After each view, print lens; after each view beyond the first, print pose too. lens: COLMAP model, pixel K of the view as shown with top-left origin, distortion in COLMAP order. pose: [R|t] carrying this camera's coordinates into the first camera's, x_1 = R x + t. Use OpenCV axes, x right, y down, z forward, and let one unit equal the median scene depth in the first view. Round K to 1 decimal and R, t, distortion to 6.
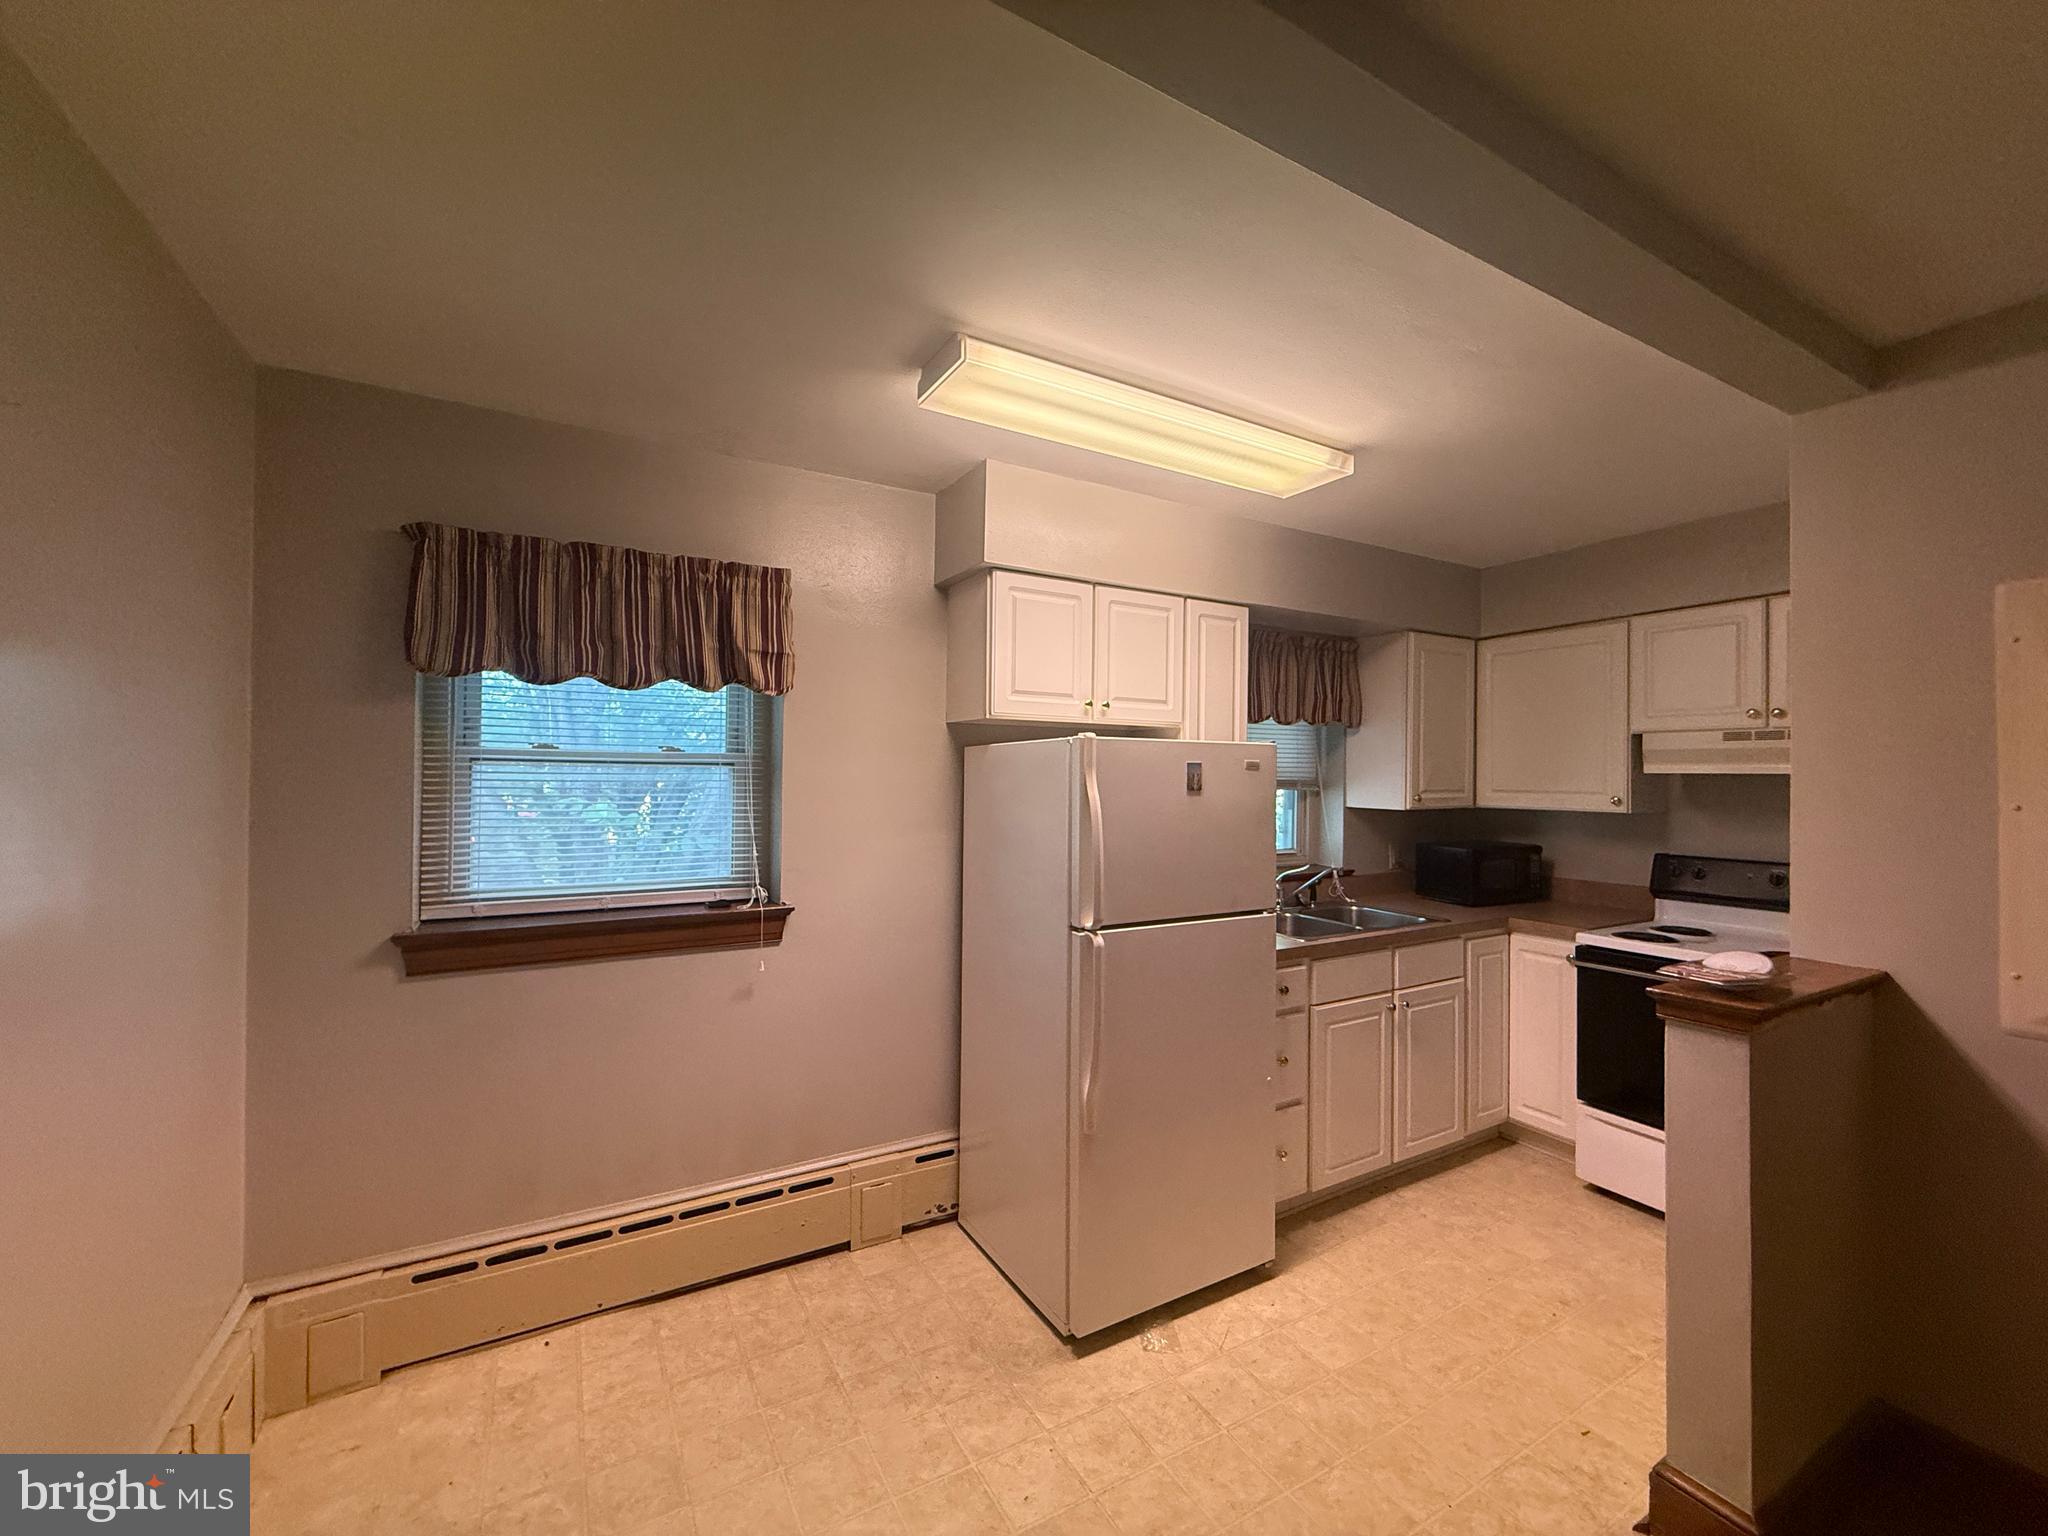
lens RADIAL K [[818.3, 0, 1028.5], [0, 818.3, 772.8], [0, 0, 1]] dist [0.000895, -0.000079]
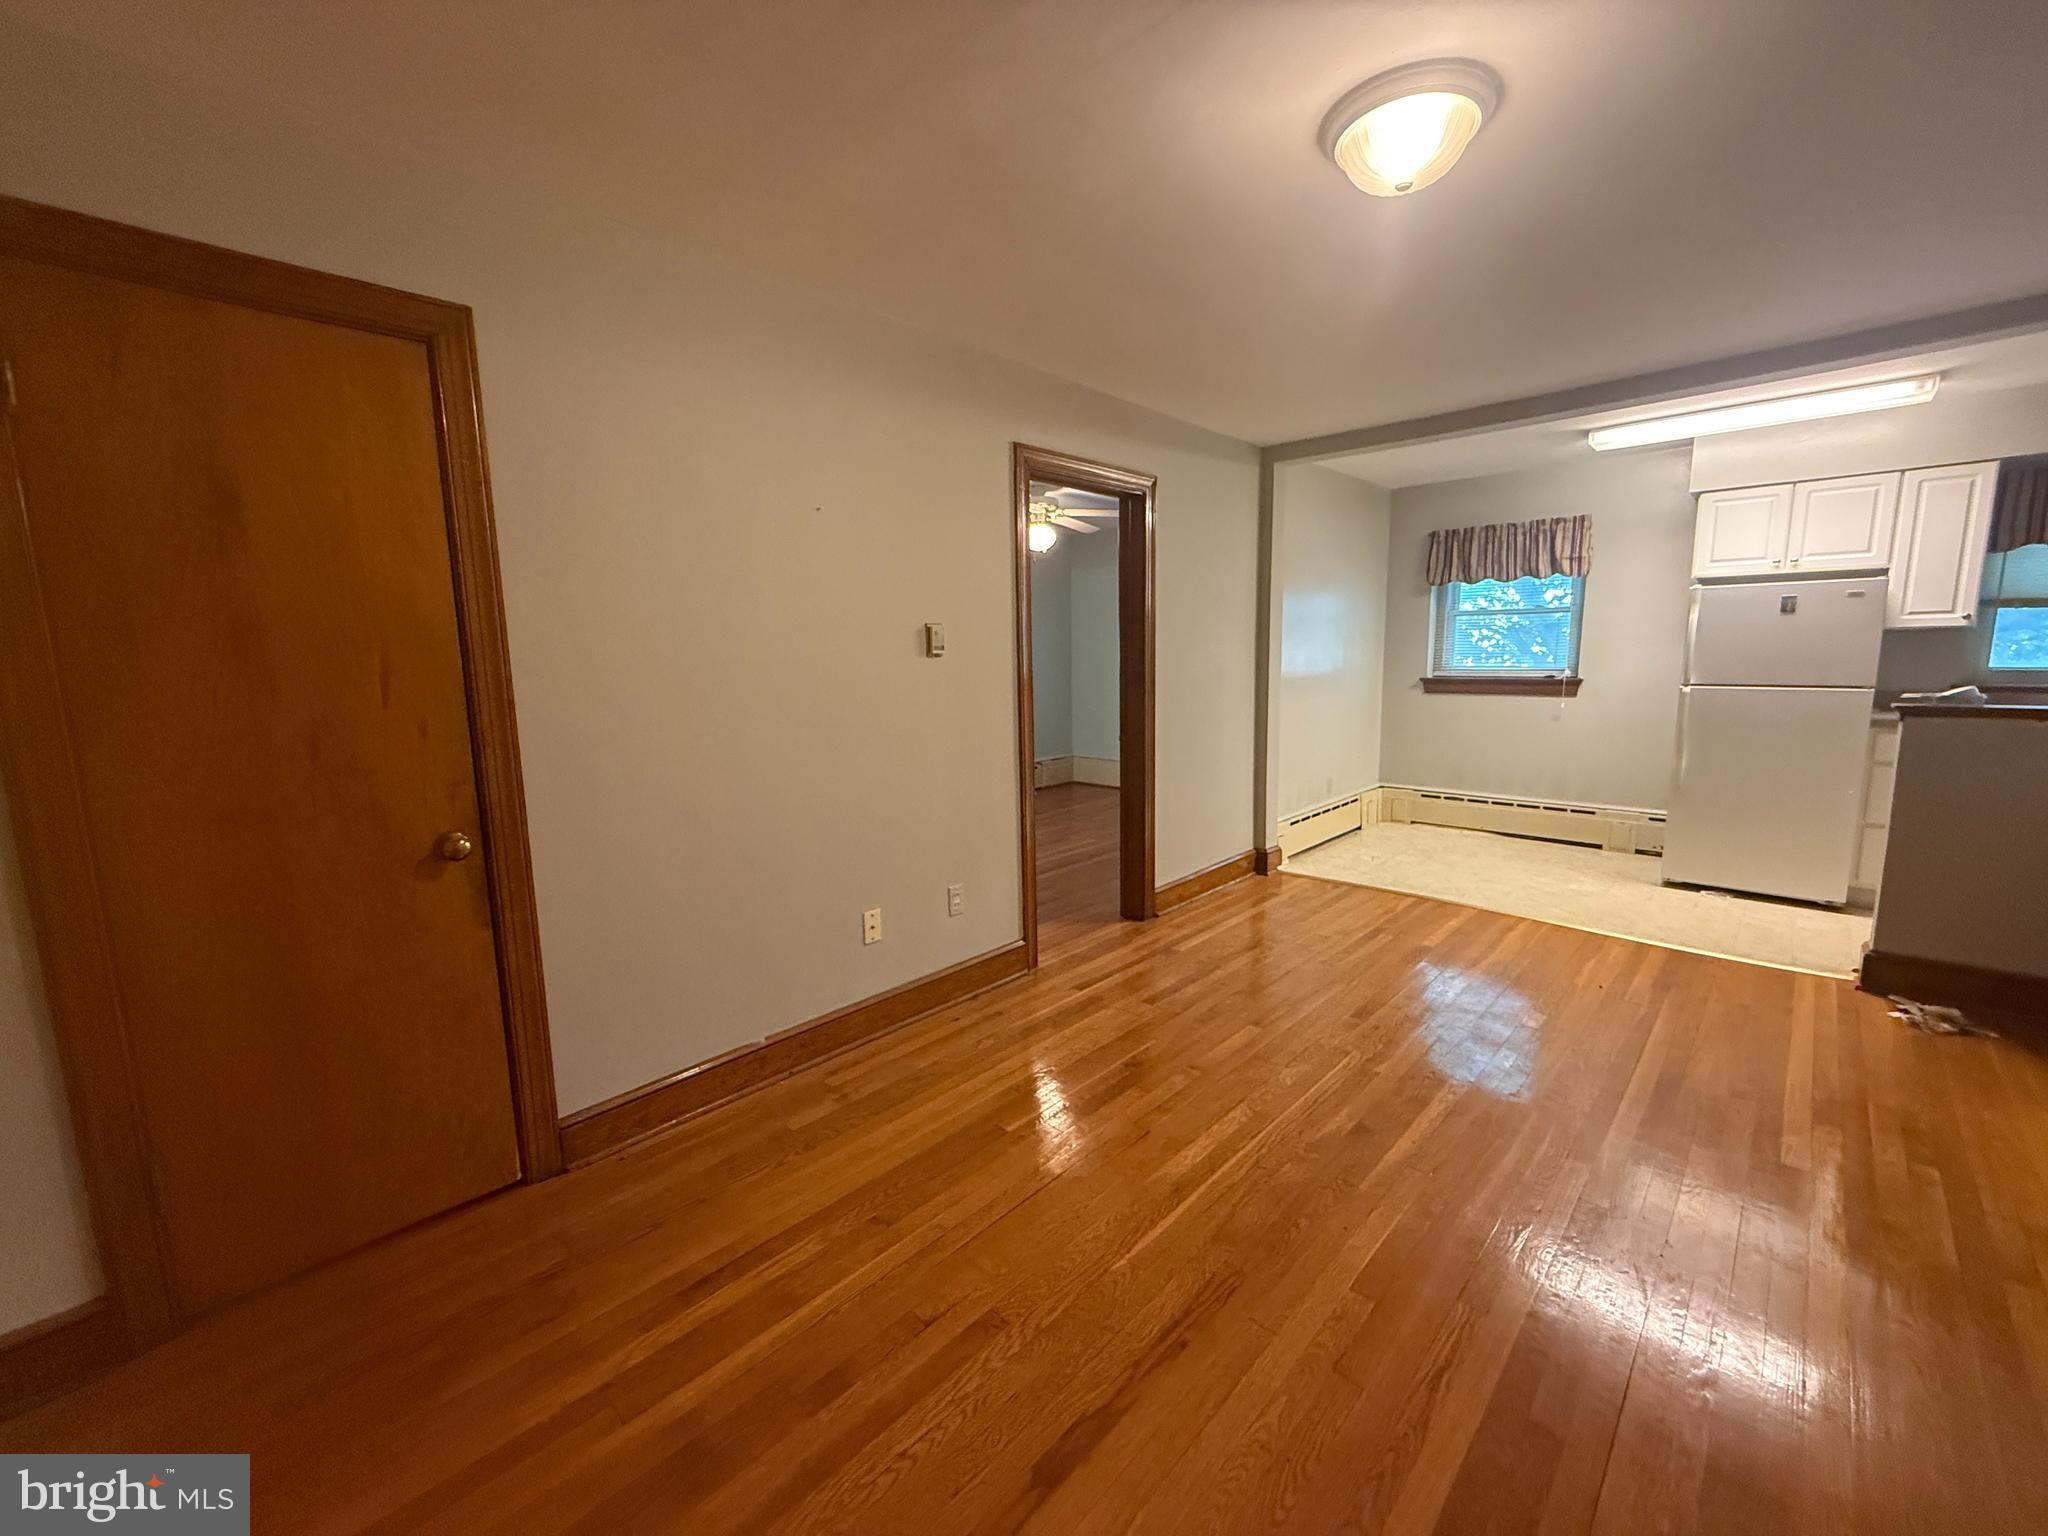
lens RADIAL K [[818.3, 0, 1019.6], [0, 818.3, 771.9], [0, 0, 1]] dist [0.000895, -0.000079]
pose [[0.301725, 0.127946, -0.944771, 1.374953], [0.026483, 0.989447, 0.142454, 0.066321], [0.953027, -0.068002, 0.295153, -1.077171]]
